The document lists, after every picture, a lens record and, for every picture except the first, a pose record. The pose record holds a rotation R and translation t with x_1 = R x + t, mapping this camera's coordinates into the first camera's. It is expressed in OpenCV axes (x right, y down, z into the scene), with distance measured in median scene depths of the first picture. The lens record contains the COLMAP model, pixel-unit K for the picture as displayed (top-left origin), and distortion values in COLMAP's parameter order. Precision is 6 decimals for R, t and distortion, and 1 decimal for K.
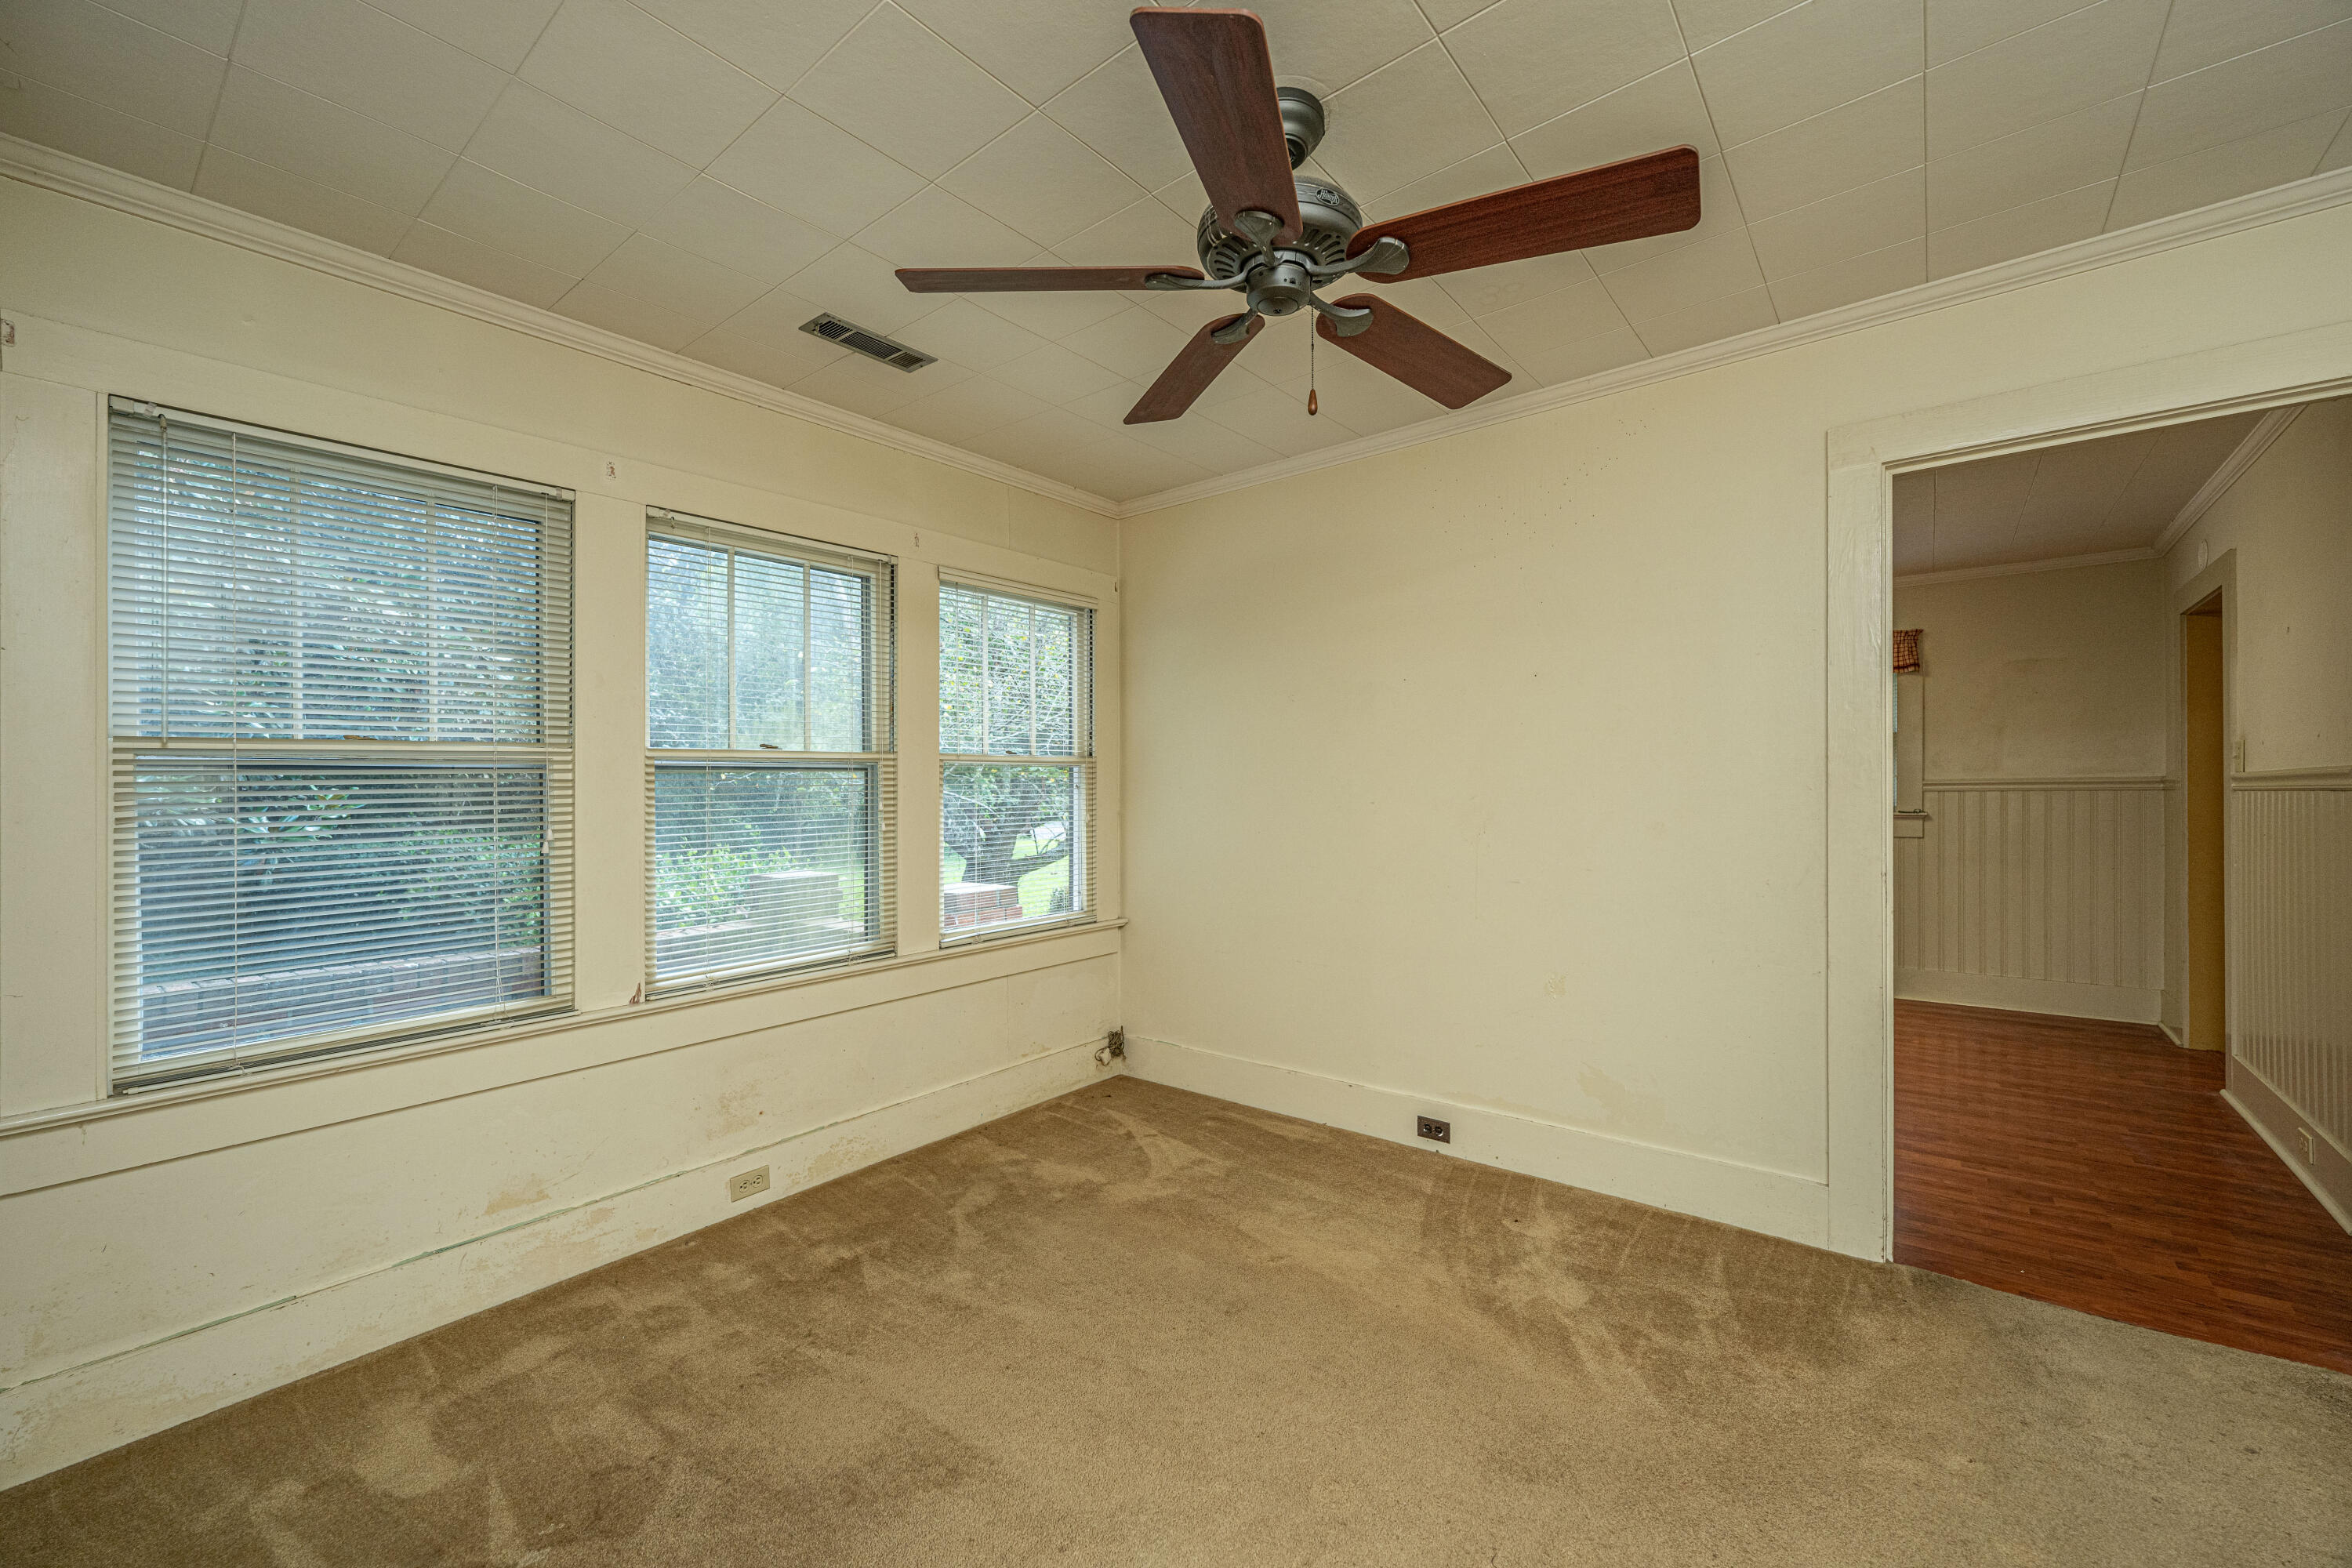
lens RADIAL K [[943.2, 0, 1170.9], [0, 943.2, 793.8], [0, 0, 1]] dist [-0.000263, 0.000369]
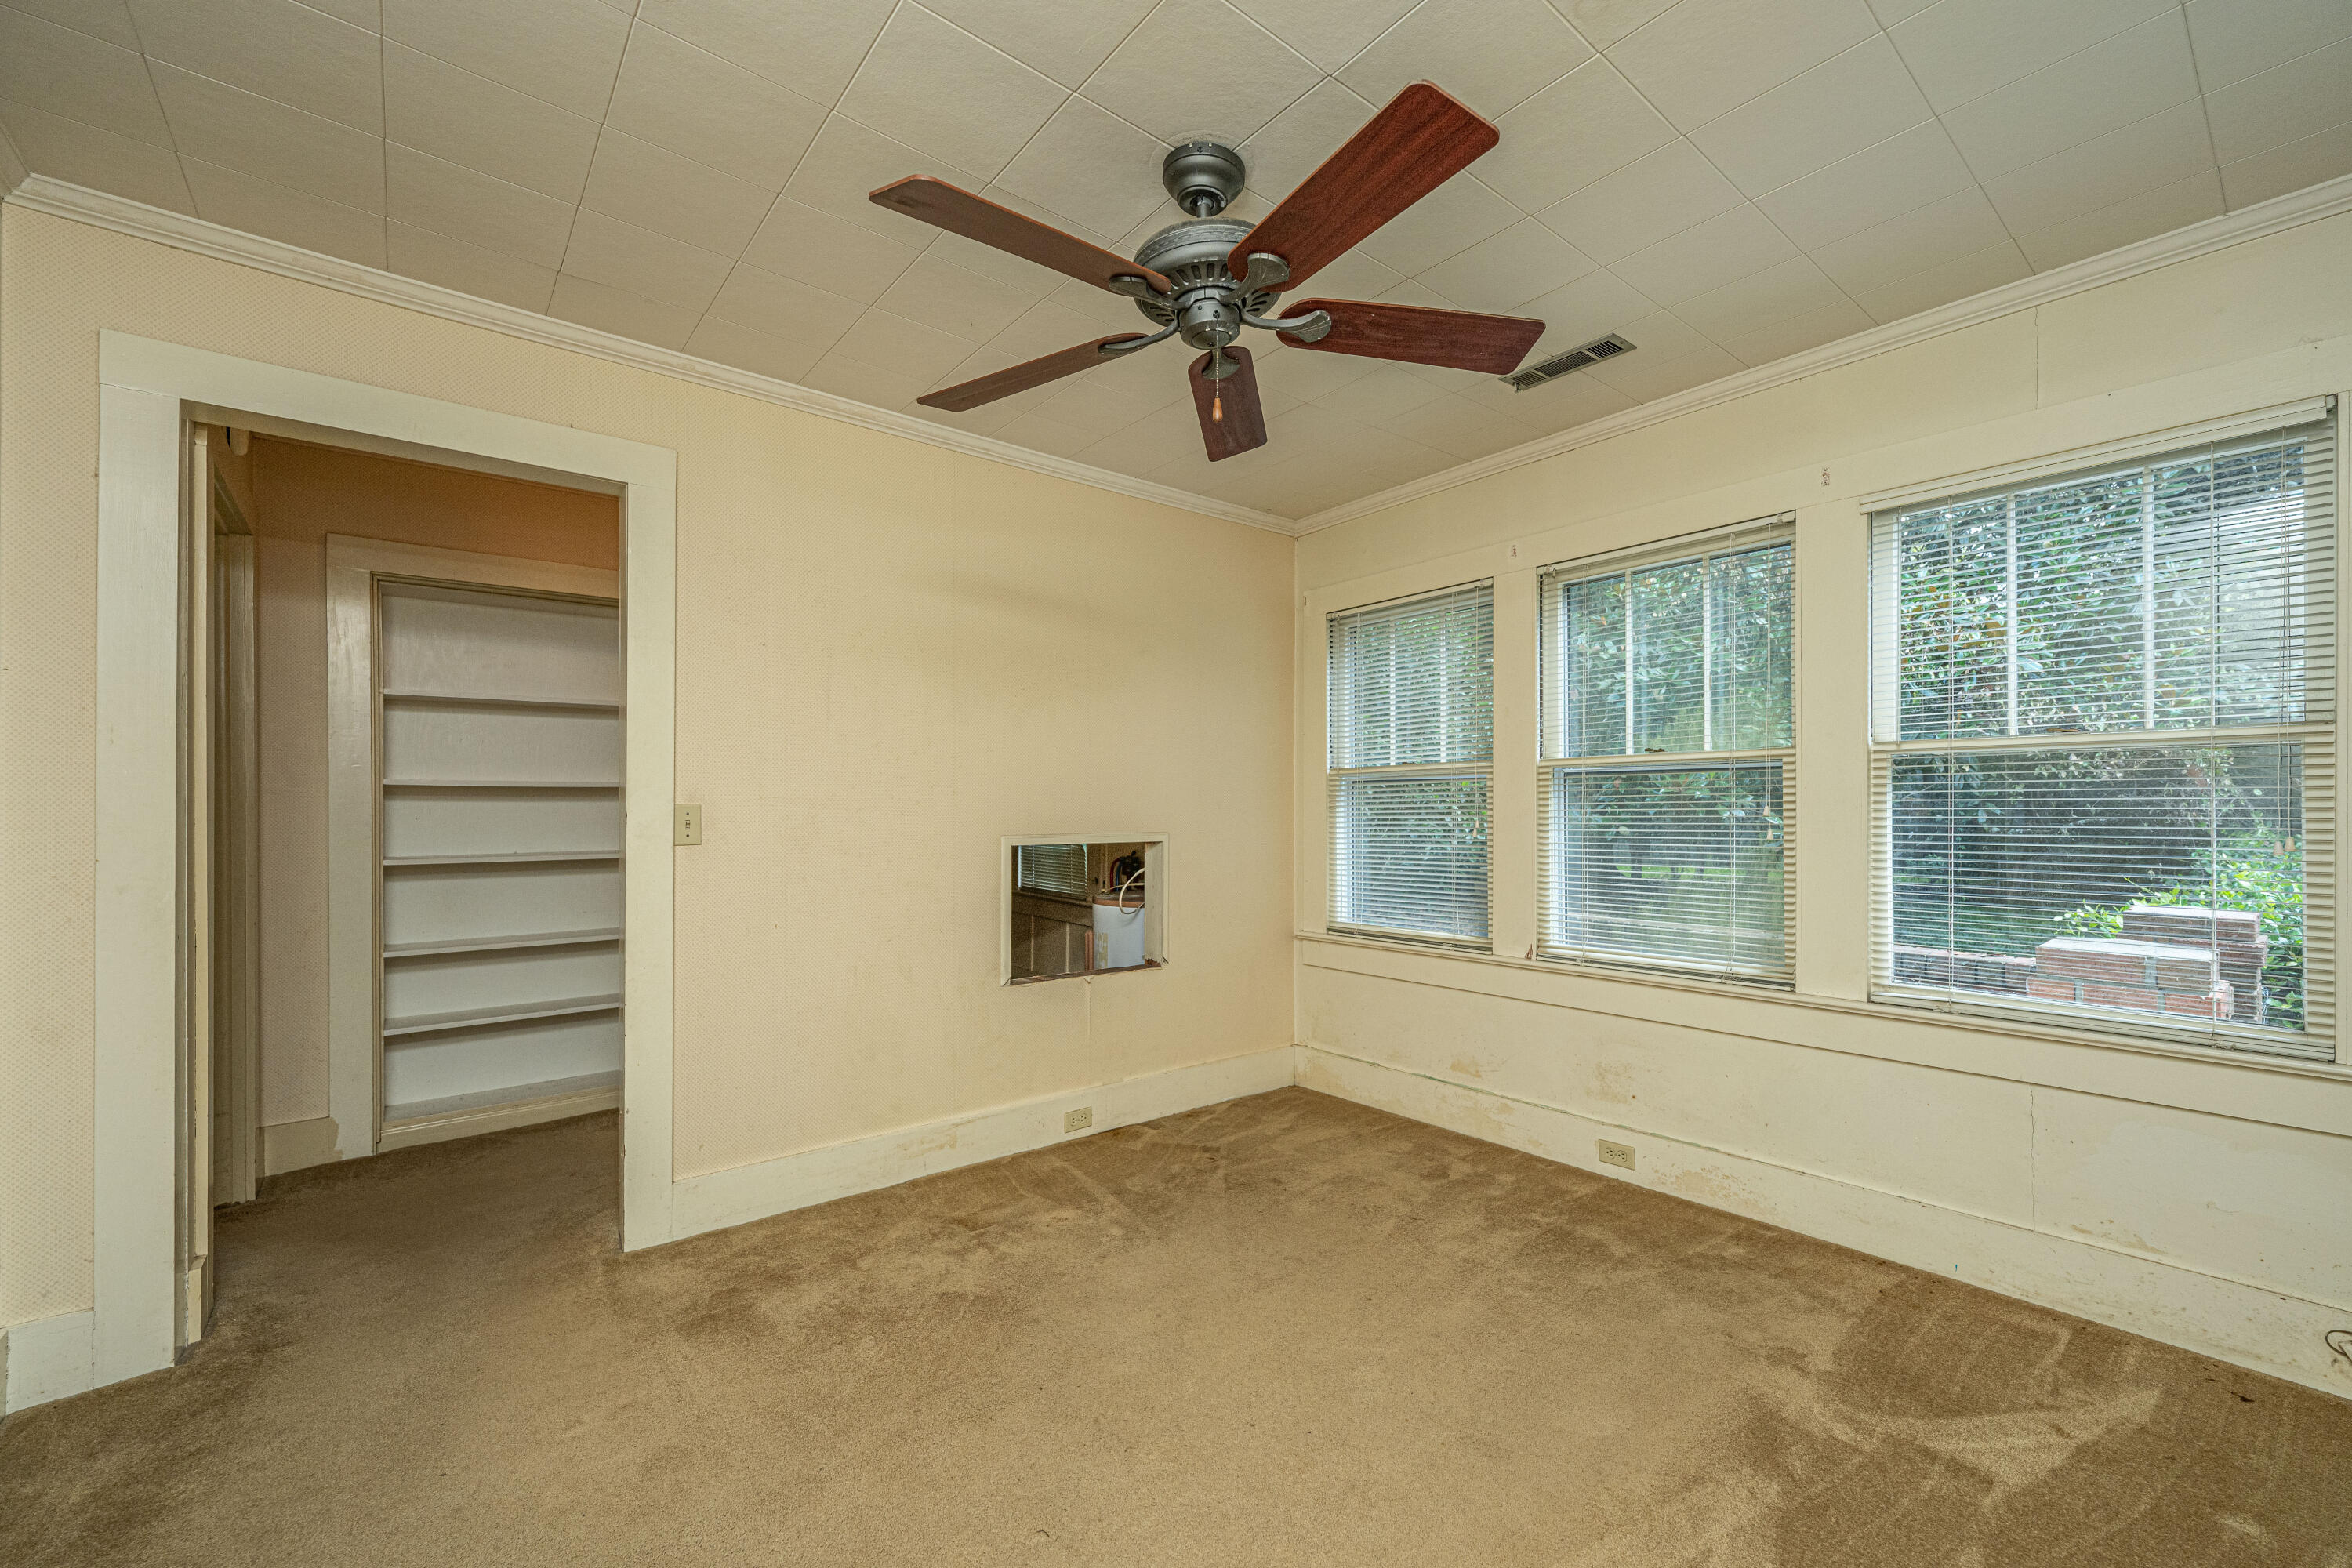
lens RADIAL K [[943.2, 0, 1171.0], [0, 943.2, 789.3], [0, 0, 1]] dist [-0.000263, 0.000369]
pose [[-0.209940, 0.000488, -0.977714, 0.732297], [0.005604, 0.999984, -0.000705, -0.009715], [0.977698, -0.005627, -0.209940, 0.736814]]
